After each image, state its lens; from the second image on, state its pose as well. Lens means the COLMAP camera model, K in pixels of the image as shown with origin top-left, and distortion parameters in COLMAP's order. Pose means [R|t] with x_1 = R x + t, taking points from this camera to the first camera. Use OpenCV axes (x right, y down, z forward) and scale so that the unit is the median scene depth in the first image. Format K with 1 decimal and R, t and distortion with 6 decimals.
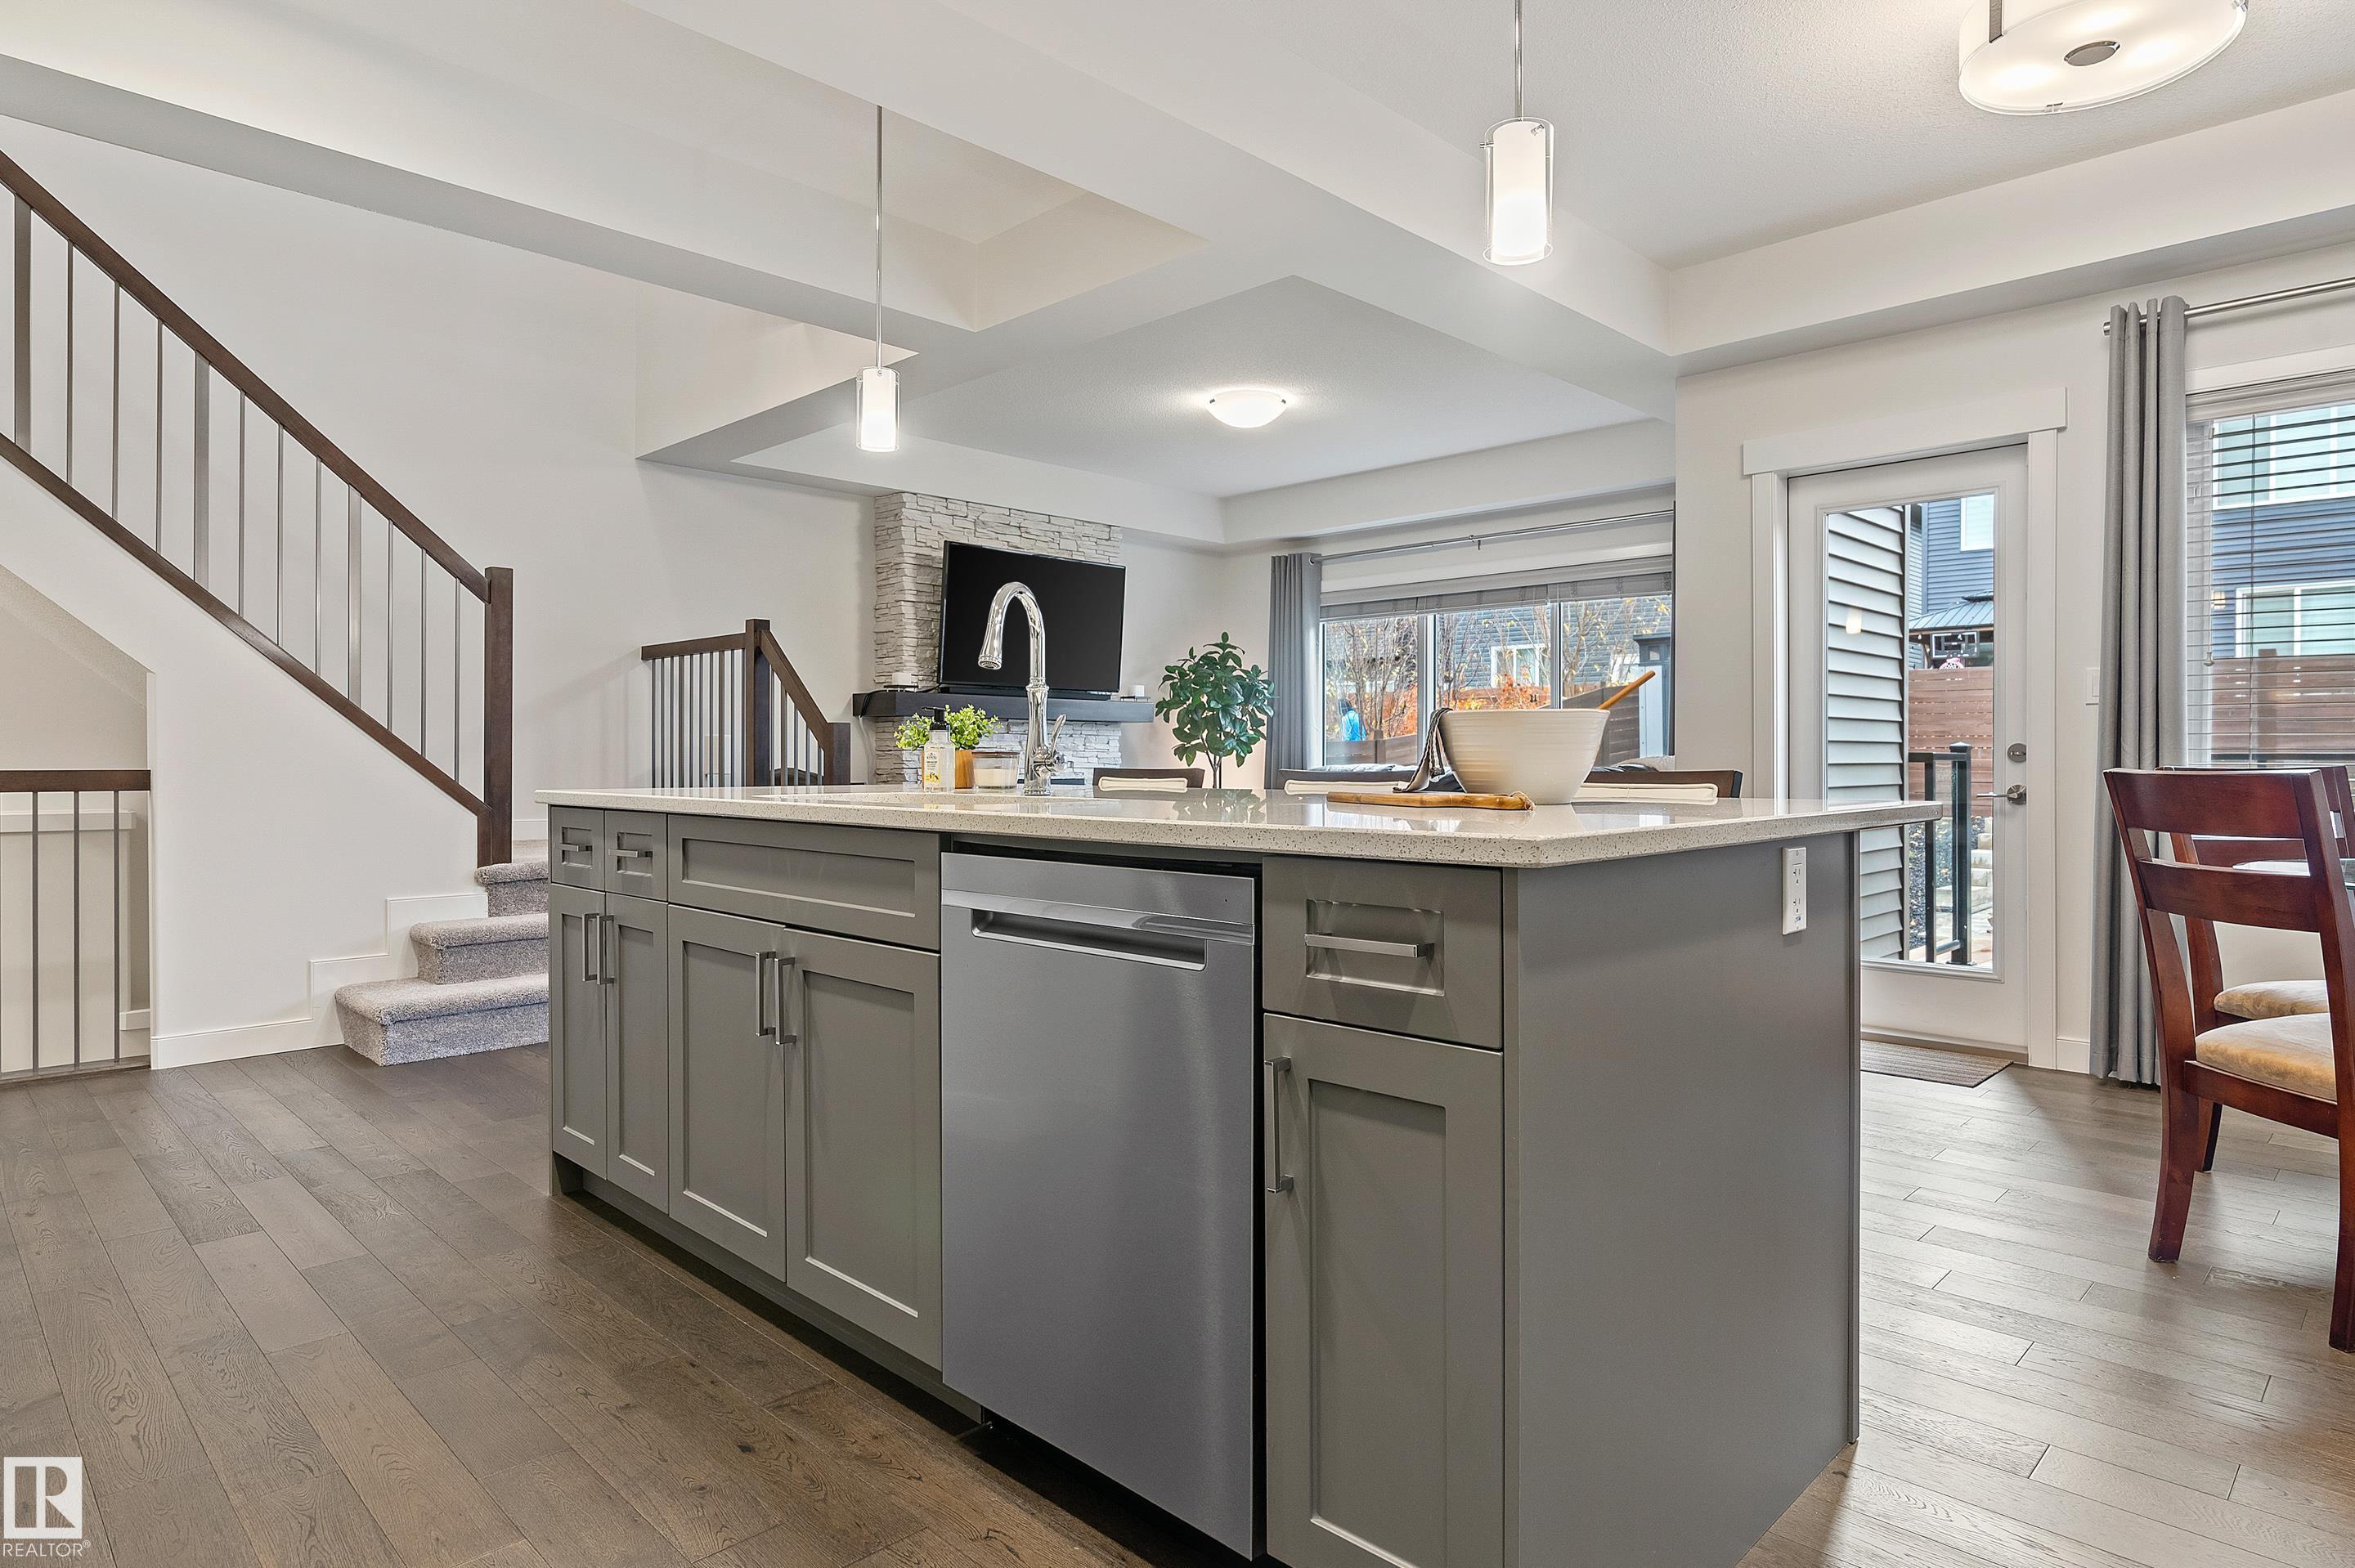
lens RADIAL K [[1318.6, 0, 1180.7], [0, 1318.6, 759.1], [0, 0, 1]] dist [0.000268, 0.000447]
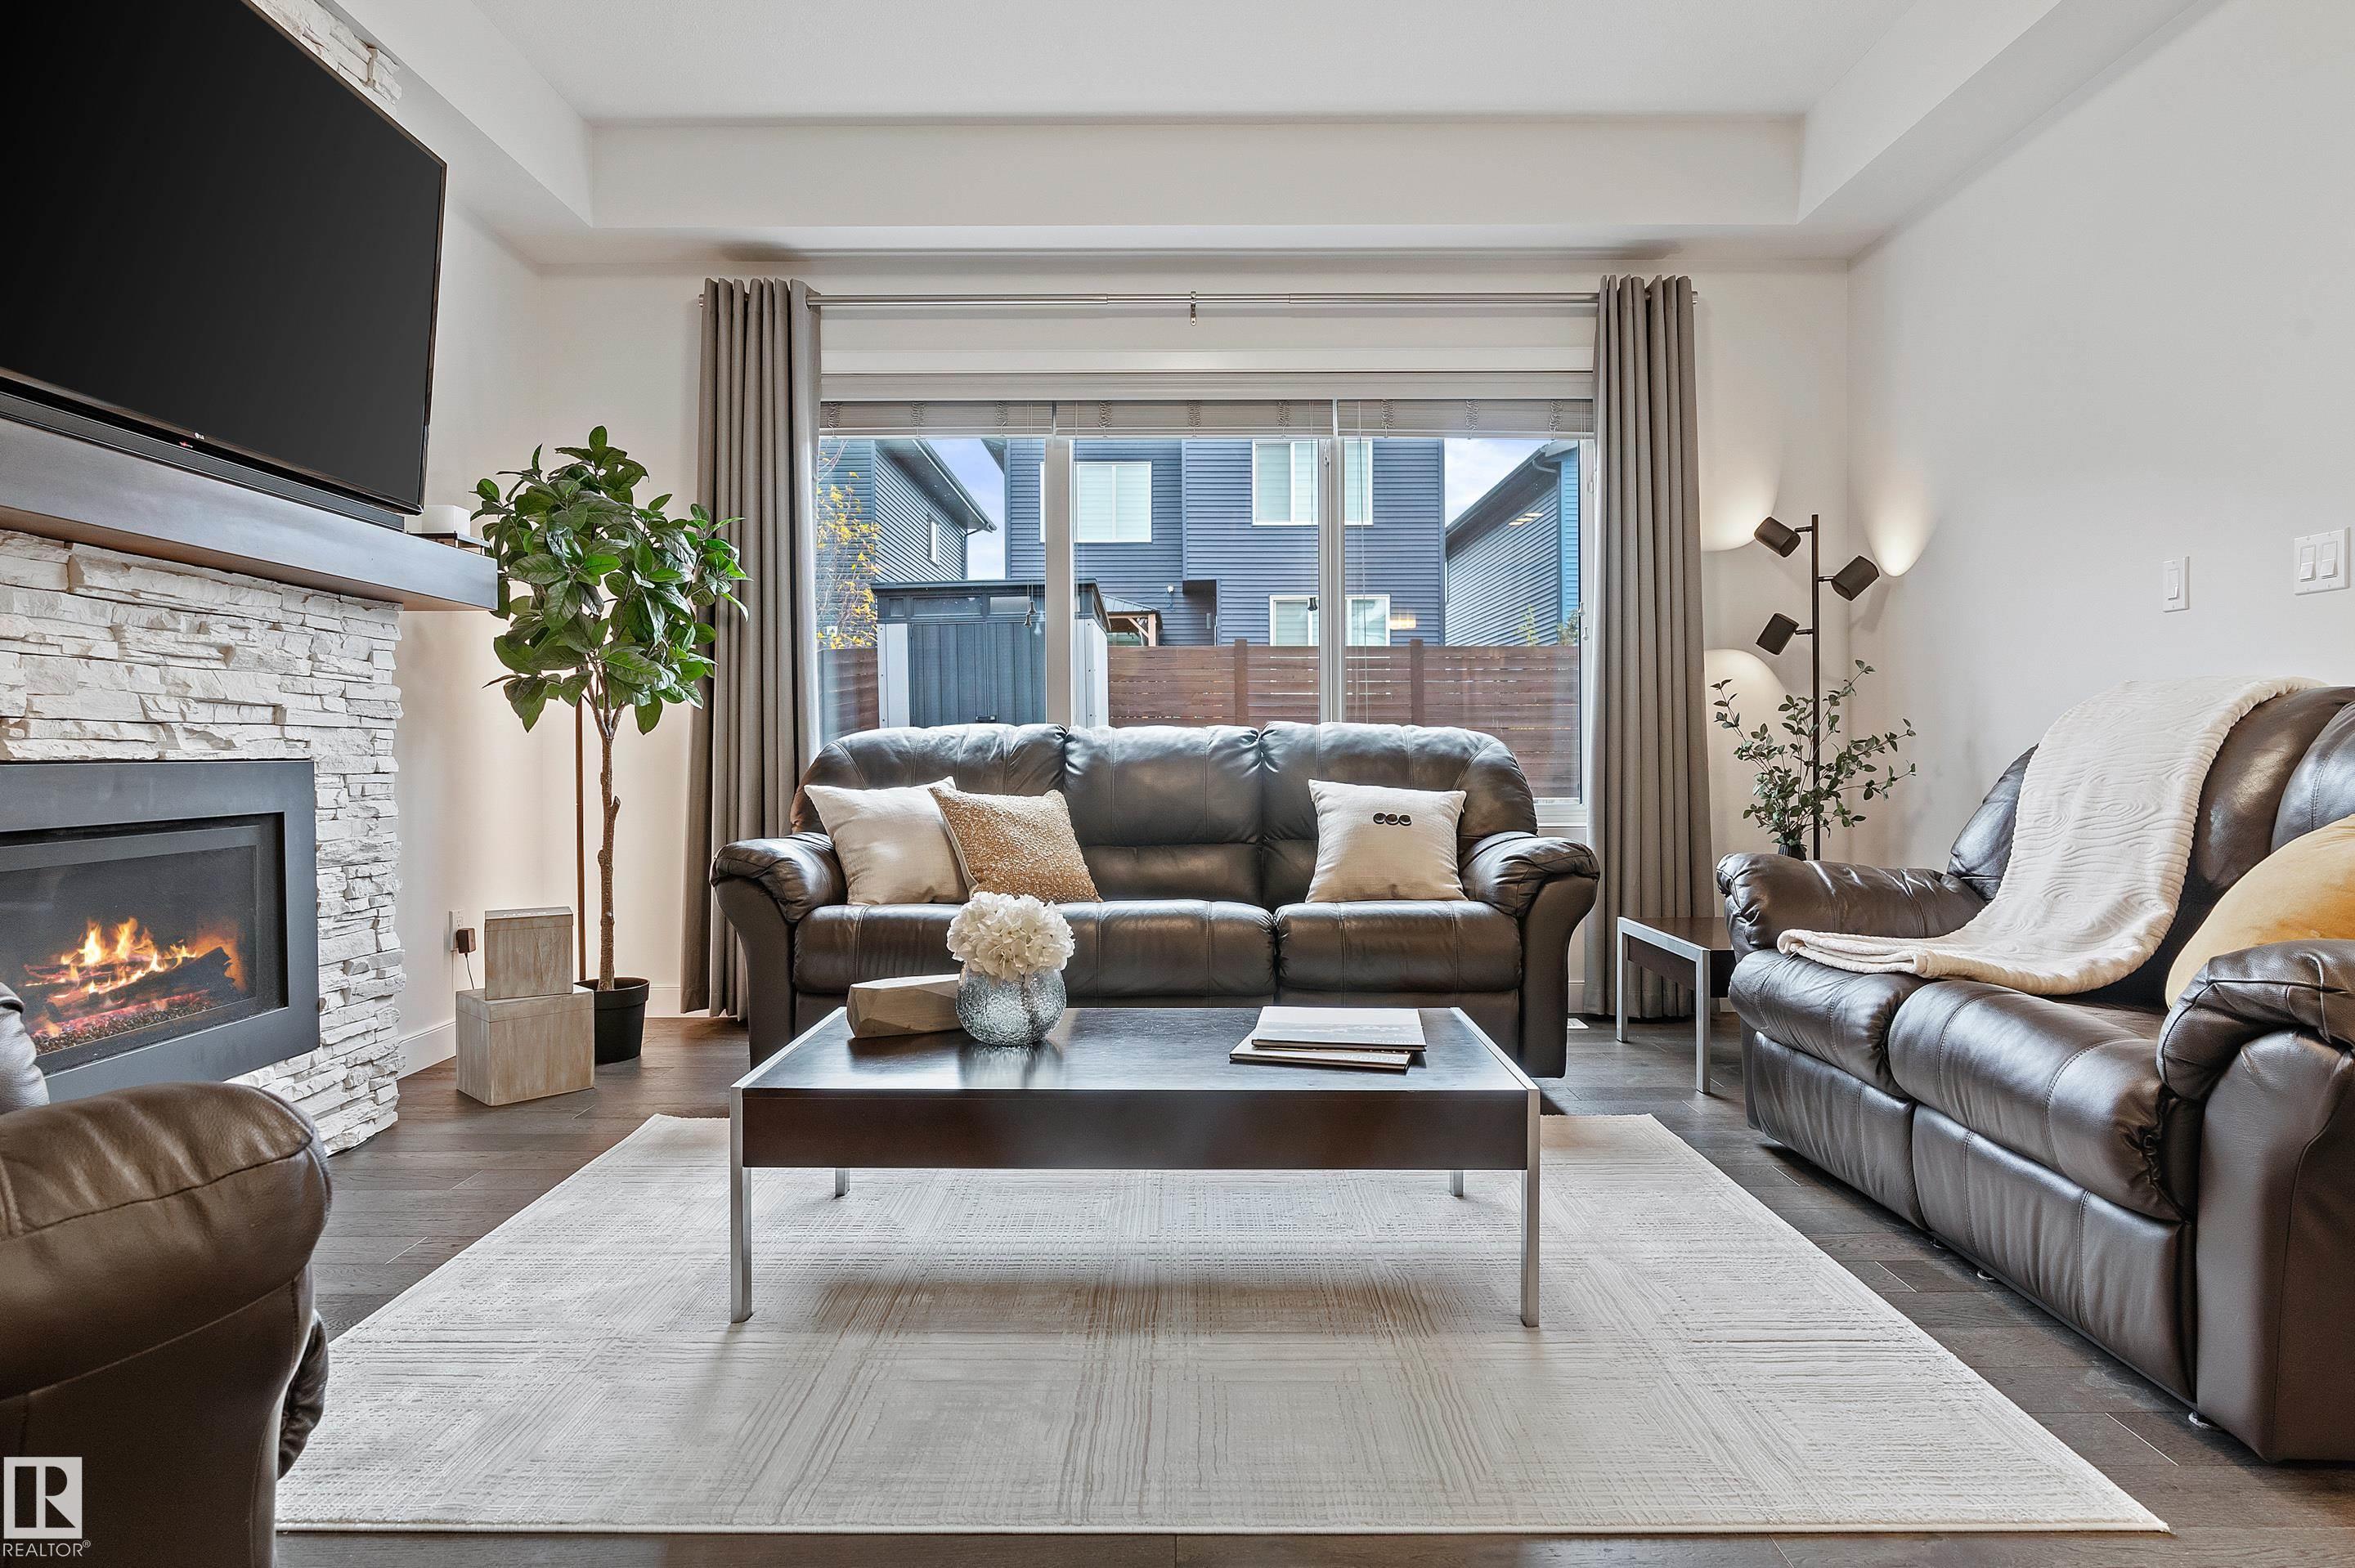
lens RADIAL K [[1318.6, 0, 1180.7], [0, 1318.6, 759.1], [0, 0, 1]] dist [0.000268, 0.000447]
pose [[0.711052, -0.009040, 0.703082, -0.142883], [0.007013, 0.999959, 0.005764, 0.013853], [-0.703105, 0.000833, 0.711086, 0.567190]]
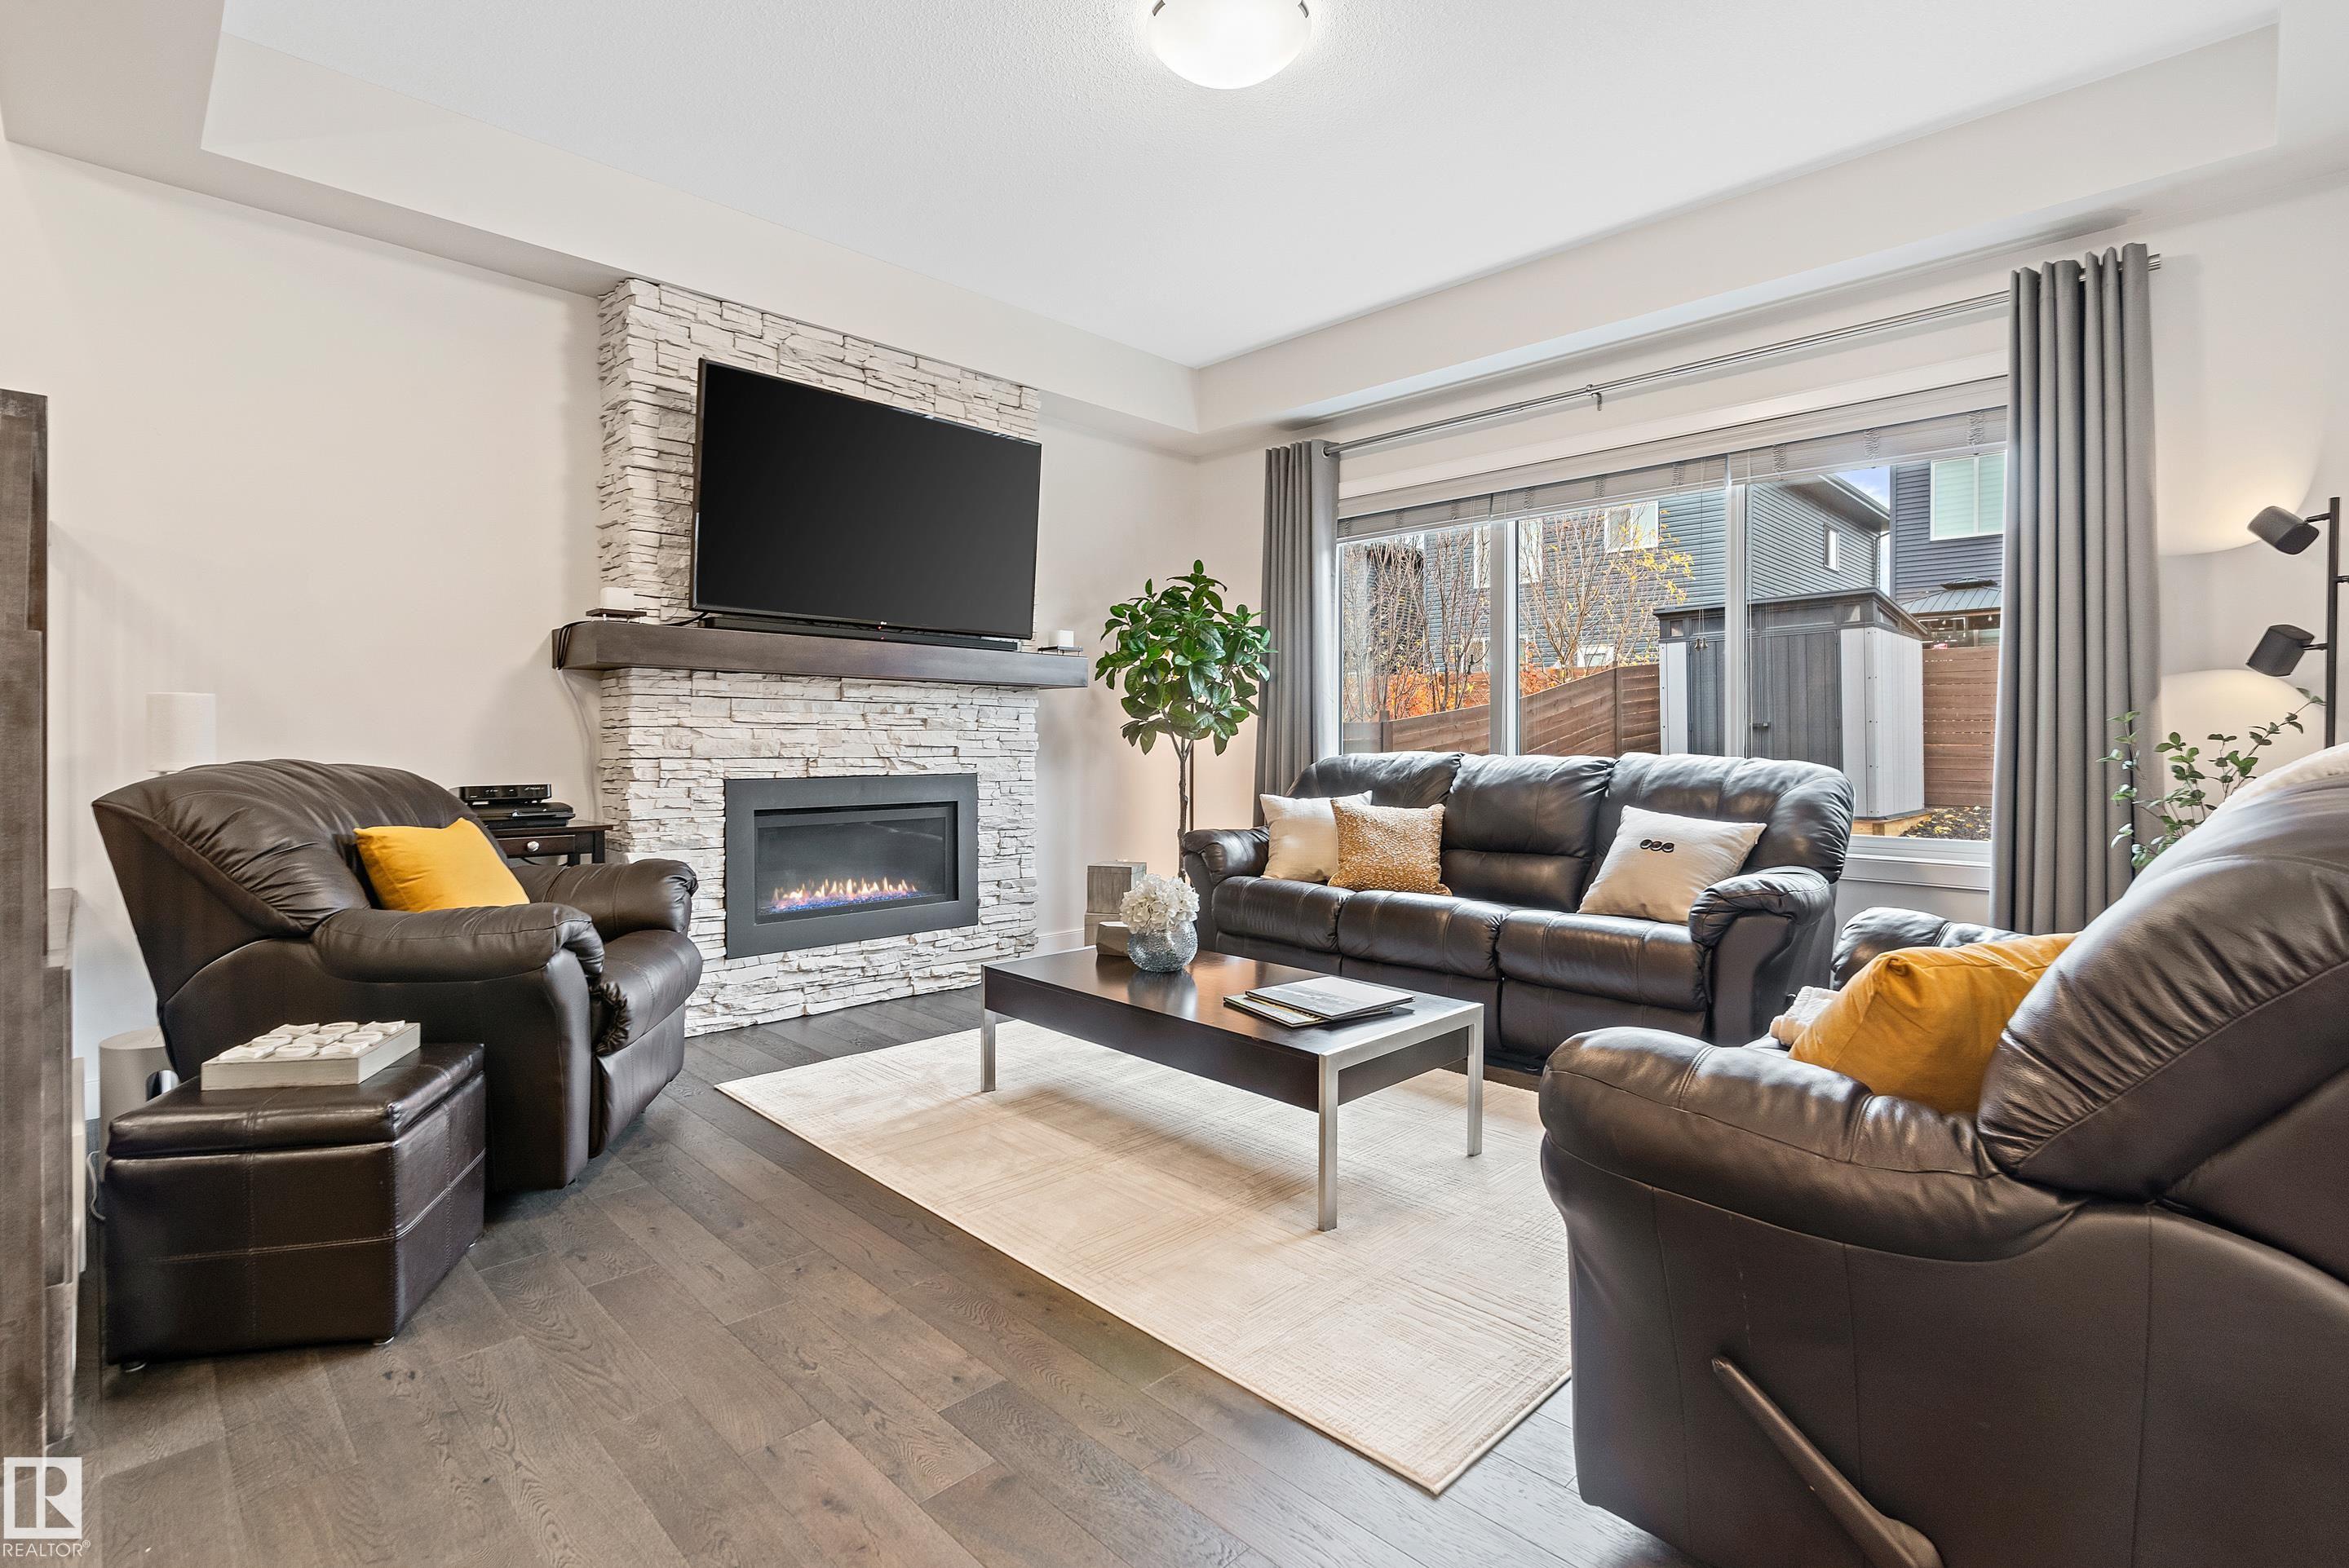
lens RADIAL K [[1102.3, 0, 1172.9], [0, 1102.3, 750.5], [0, 0, 1]] dist [-0.002873, -0.000067]
pose [[0.999988, 0.001142, -0.004842, 0.023534], [-0.001116, 0.999986, 0.005250, 0.000848], [0.004848, -0.005244, 0.999974, 0.432182]]
